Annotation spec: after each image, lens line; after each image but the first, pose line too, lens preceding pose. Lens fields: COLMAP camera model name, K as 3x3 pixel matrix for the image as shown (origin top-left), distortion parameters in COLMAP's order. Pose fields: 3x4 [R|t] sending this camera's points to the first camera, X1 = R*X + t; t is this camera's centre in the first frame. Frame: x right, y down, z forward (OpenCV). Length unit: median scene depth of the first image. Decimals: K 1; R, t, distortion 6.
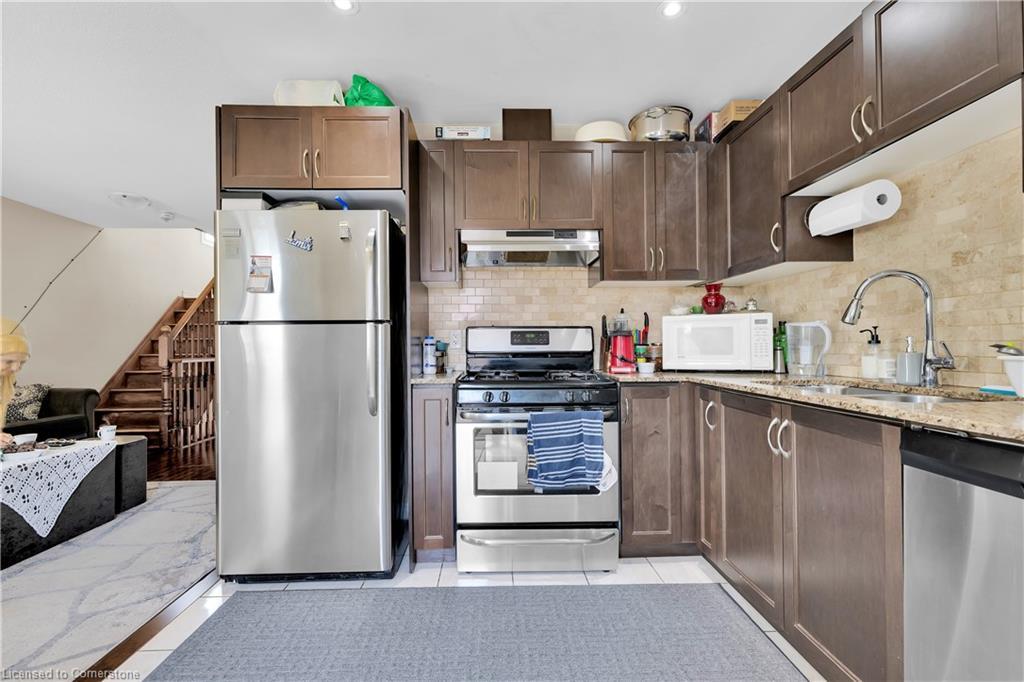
lens RADIAL K [[443.9, 0, 509.9], [0, 443.9, 344.5], [0, 0, 1]] dist [-0.001058, -0.000013]
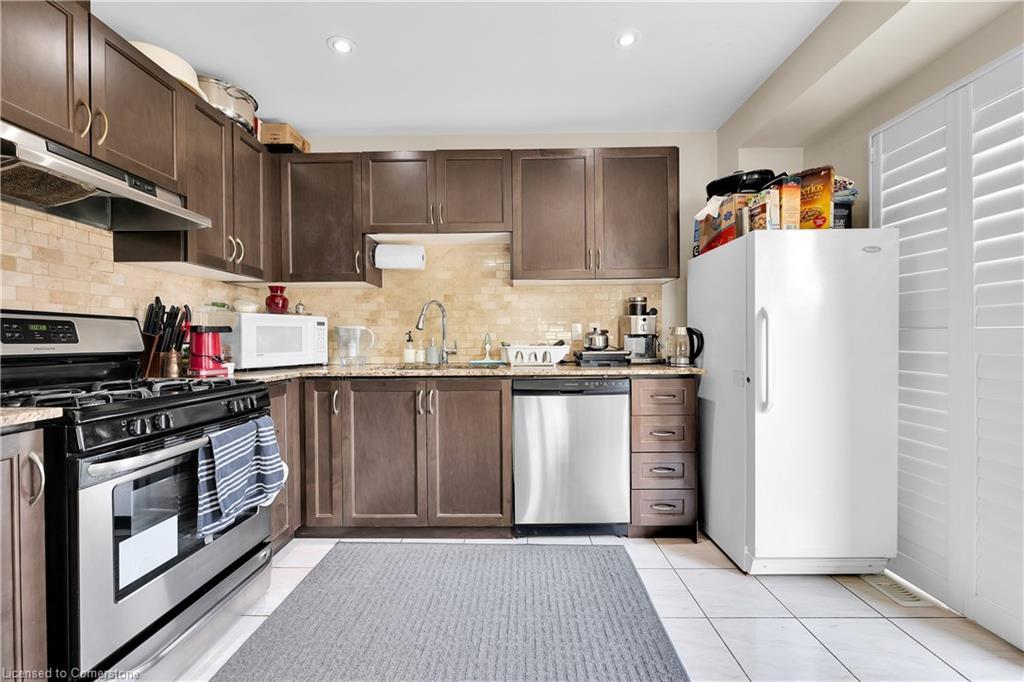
lens RADIAL K [[424.7, 0, 504.6], [0, 424.7, 342.9], [0, 0, 1]] dist [0.000494, 0.000285]
pose [[0.055447, 0.000196, 0.998462, -0.600058], [0.004443, 0.999990, -0.000443, 0.003902], [-0.998452, 0.004461, 0.055445, 0.452247]]
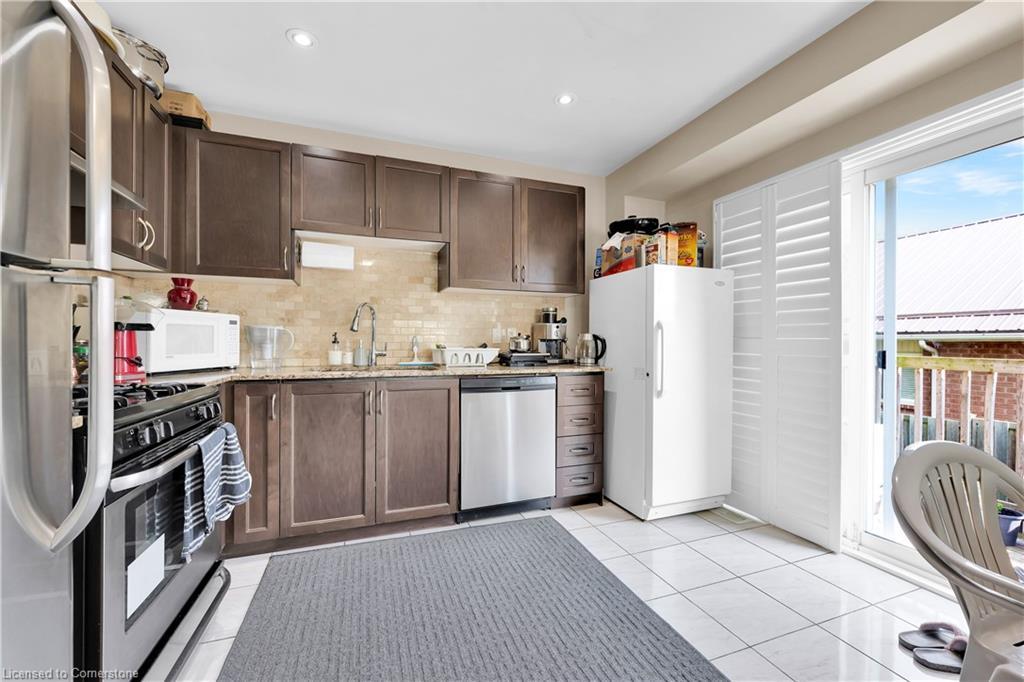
lens RADIAL K [[419.6, 0, 512.7], [0, 419.6, 343.7], [0, 0, 1]] dist [0.004035, 0.000299]
pose [[-0.313763, 0.003613, 0.949494, -0.677428], [-0.004332, 0.999977, -0.005237, 0.004056], [-0.949491, -0.005756, -0.313740, 0.703775]]
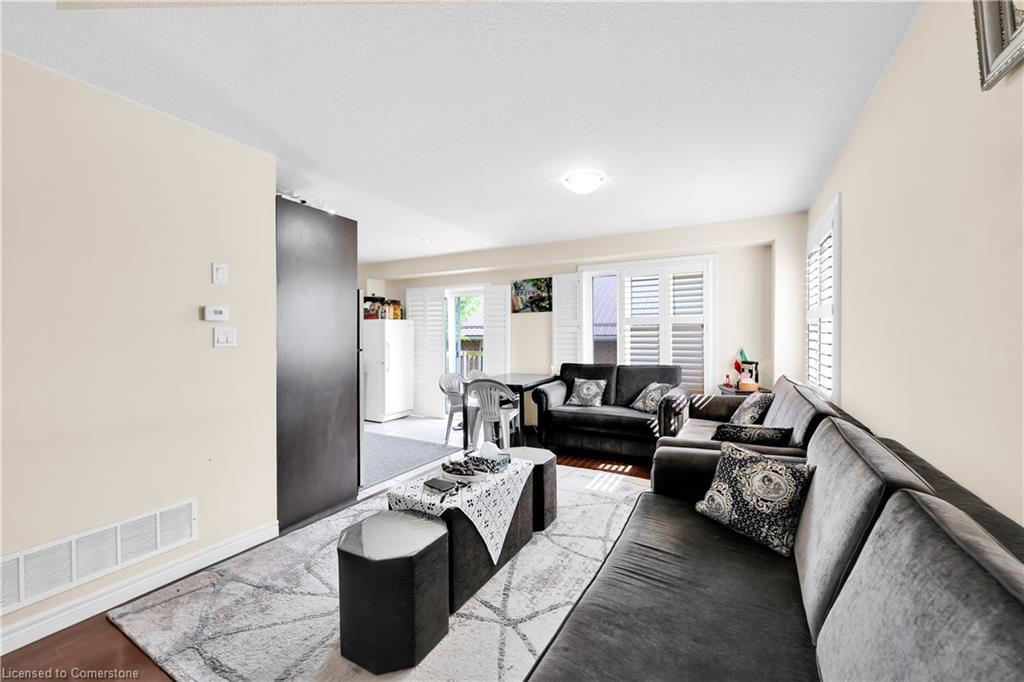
lens RADIAL K [[419.6, 0, 512.7], [0, 419.6, 343.7], [0, 0, 1]] dist [0.004035, 0.000299]
pose [[-0.857333, -0.000931, 0.514762, -1.877796], [0.005920, 0.999914, 0.011668, -0.075229], [-0.514729, 0.013051, -0.857254, 1.930667]]
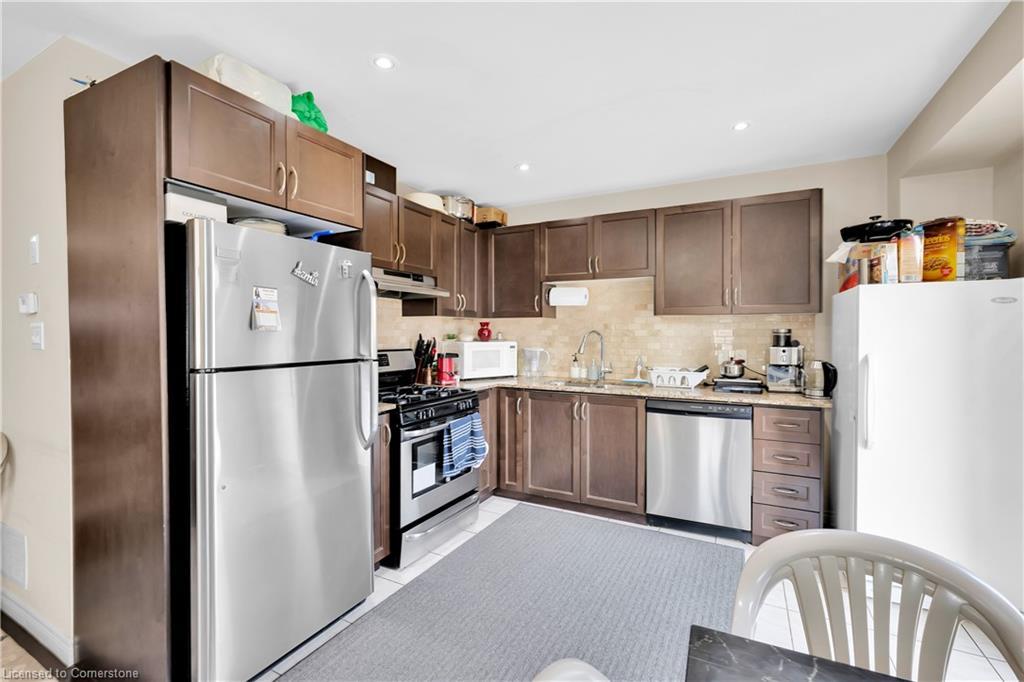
lens RADIAL K [[440.6, 0, 495.7], [0, 440.6, 341.4], [0, 0, 1]] dist [0.000505, 0.000067]
pose [[0.506320, -0.003864, 0.862337, -0.964159], [-0.006425, 0.999945, 0.008253, -0.091857], [-0.862322, -0.009719, 0.506267, 0.211482]]
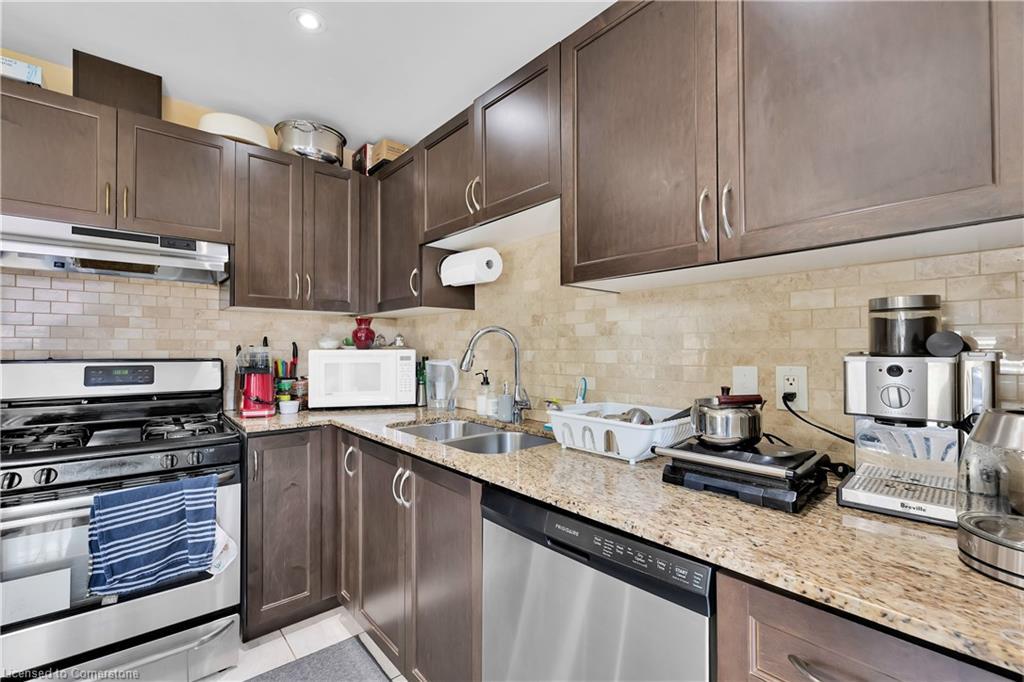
lens RADIAL K [[440.7, 0, 508.1], [0, 440.7, 344.2], [0, 0, 1]] dist [-0.000205, 0.000023]
pose [[0.782752, 0.014400, 0.622168, 0.115654], [-0.006613, 0.999868, -0.014822, -0.074566], [-0.622299, 0.007487, 0.782744, 0.040622]]
